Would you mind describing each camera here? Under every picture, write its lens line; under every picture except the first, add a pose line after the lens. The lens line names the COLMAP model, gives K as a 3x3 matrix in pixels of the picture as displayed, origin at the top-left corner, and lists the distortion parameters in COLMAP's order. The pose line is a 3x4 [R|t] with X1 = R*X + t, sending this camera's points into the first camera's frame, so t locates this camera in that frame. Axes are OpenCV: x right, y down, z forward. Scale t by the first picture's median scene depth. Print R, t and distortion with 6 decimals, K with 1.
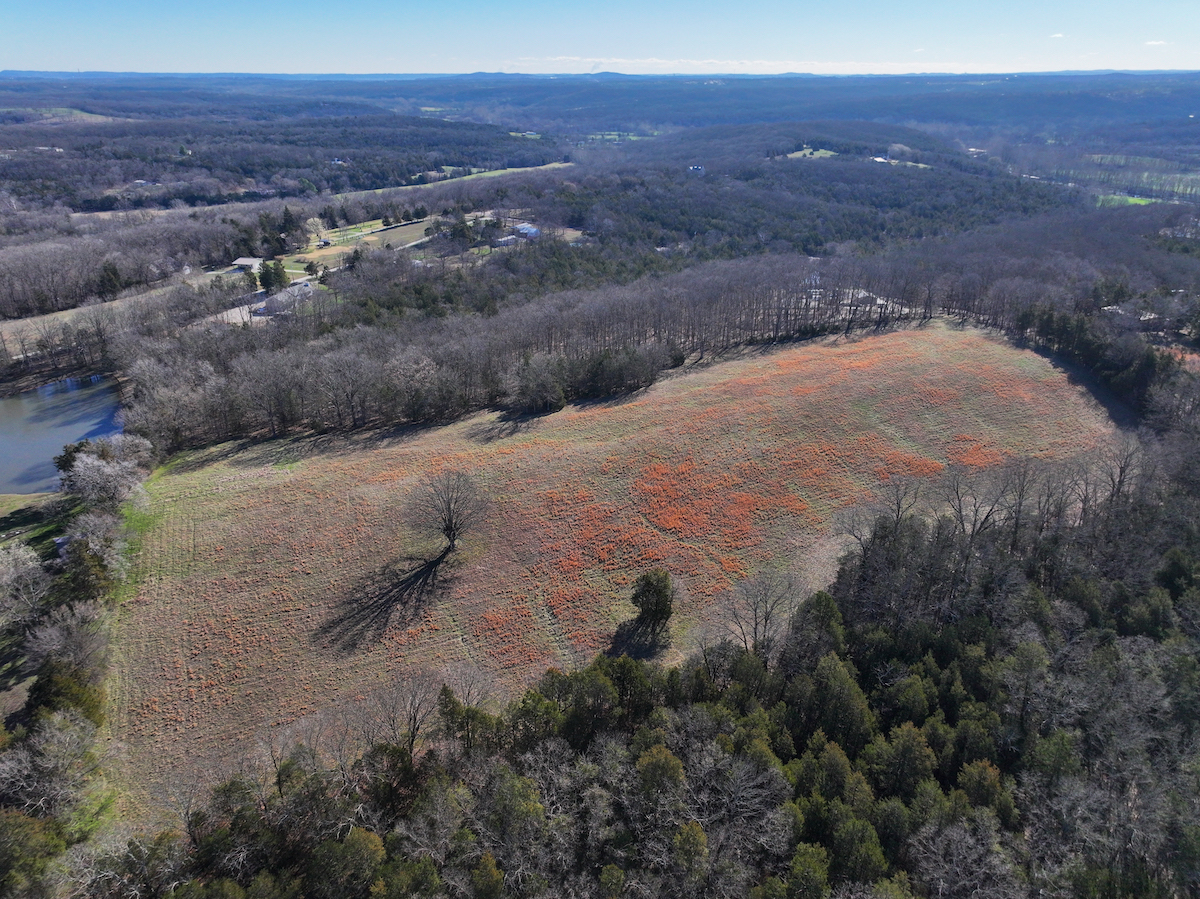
lens RADIAL K [[844.4, 0, 601.0], [0, 844.4, 444.7], [0, 0, 1]] dist [-0.002604, 0.018761]
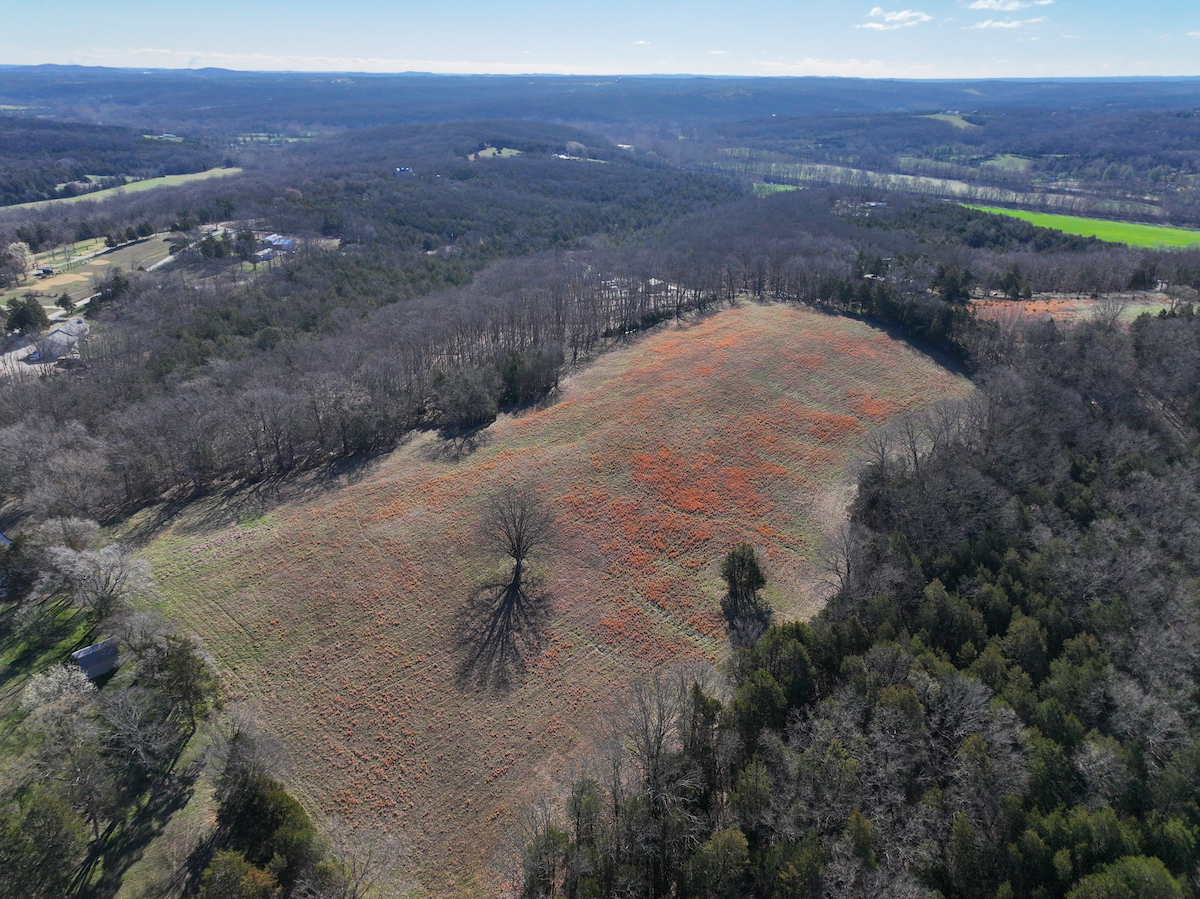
lens RADIAL K [[844.4, 0, 596.2], [0, 844.4, 449.5], [0, 0, 1]] dist [-0.002604, 0.018761]
pose [[0.916890, -0.151278, 0.369362, -0.171709], [0.149046, 0.988219, 0.034754, -0.012883], [-0.370268, 0.023187, 0.928636, 0.025058]]
